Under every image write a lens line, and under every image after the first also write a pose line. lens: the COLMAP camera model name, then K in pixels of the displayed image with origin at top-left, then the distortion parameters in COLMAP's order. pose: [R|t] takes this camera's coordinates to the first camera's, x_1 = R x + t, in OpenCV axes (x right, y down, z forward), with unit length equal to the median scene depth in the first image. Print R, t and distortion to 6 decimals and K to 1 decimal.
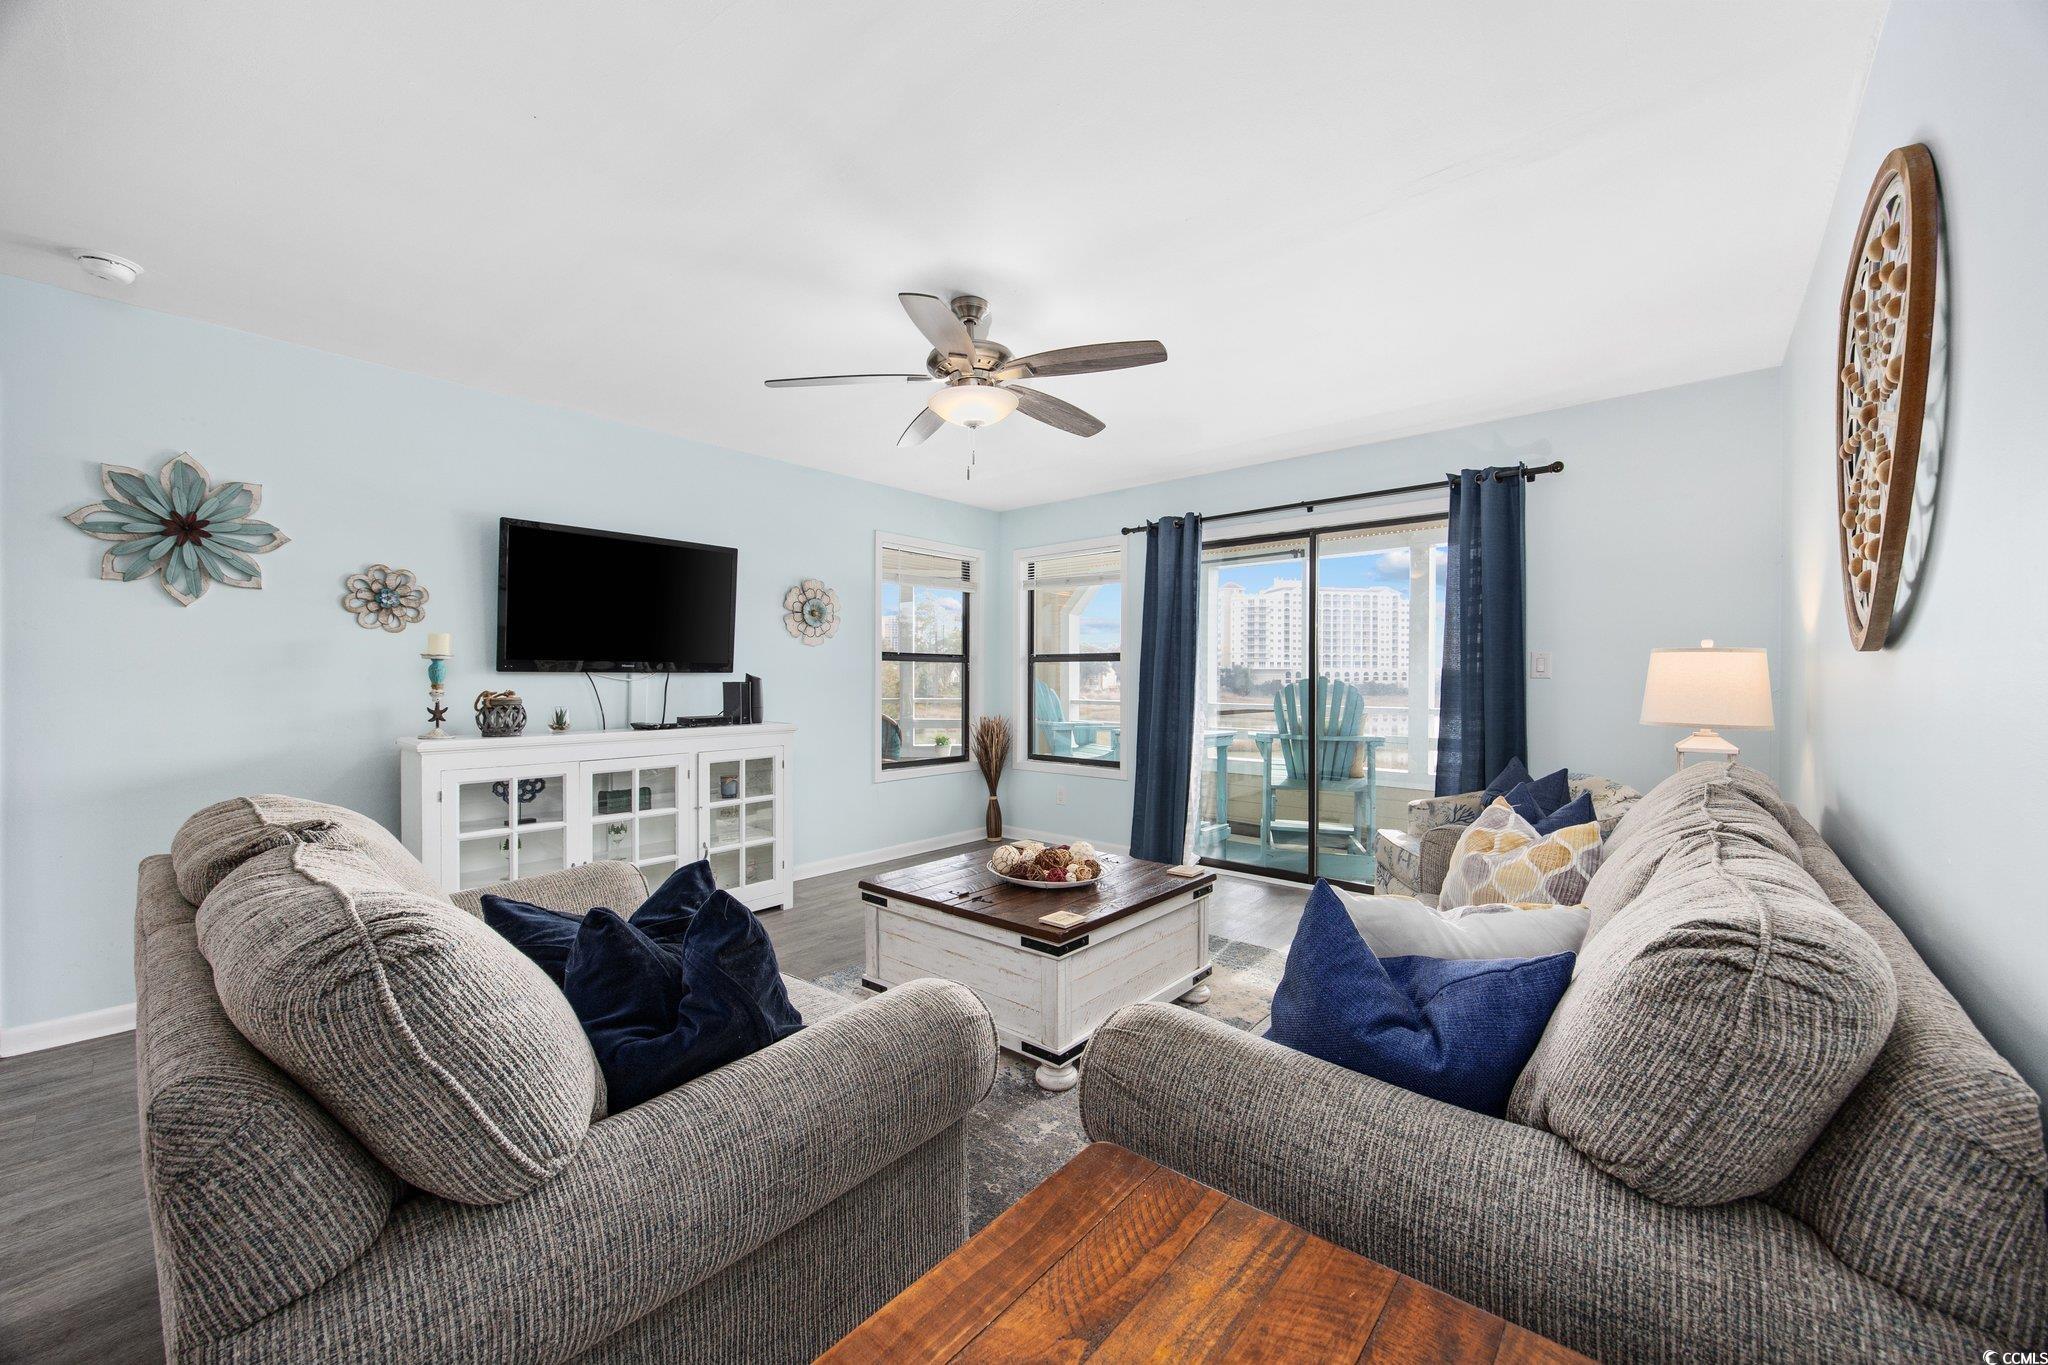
lens RADIAL K [[785.2, 0, 1033.3], [0, 785.2, 683.1], [0, 0, 1]] dist [-0.002121, 0.000540]
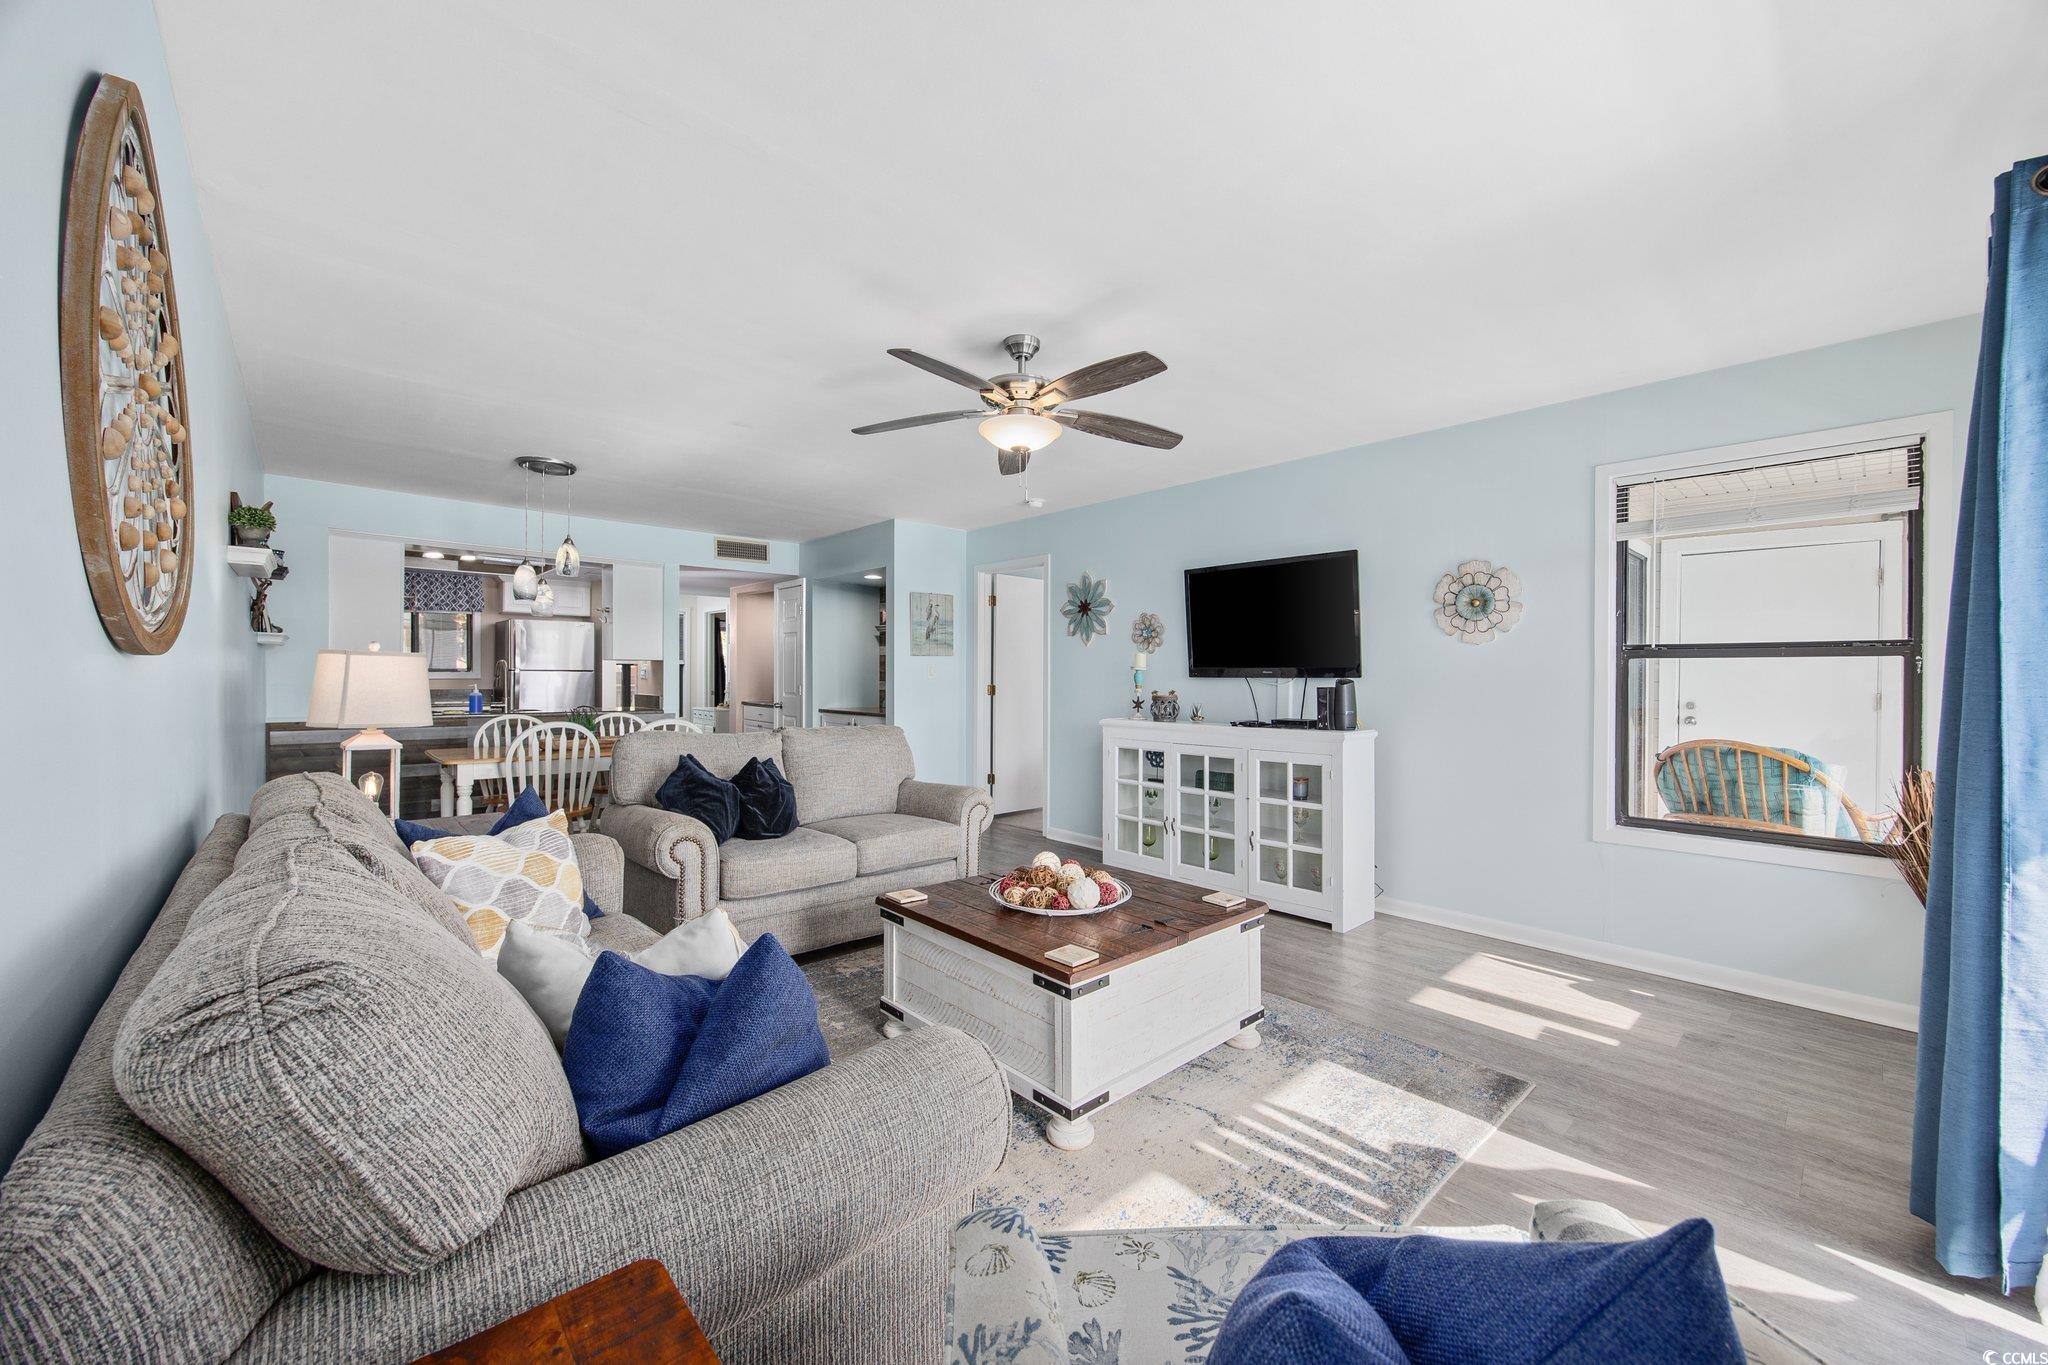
lens RADIAL K [[785.2, 0, 1017.2], [0, 785.2, 677.4], [0, 0, 1]] dist [-0.002121, 0.000540]
pose [[-0.122509, -0.001826, -0.992466, 0.602075], [-0.010402, 0.999946, -0.000556, -0.008283], [0.992413, 0.010255, -0.122521, 0.671332]]
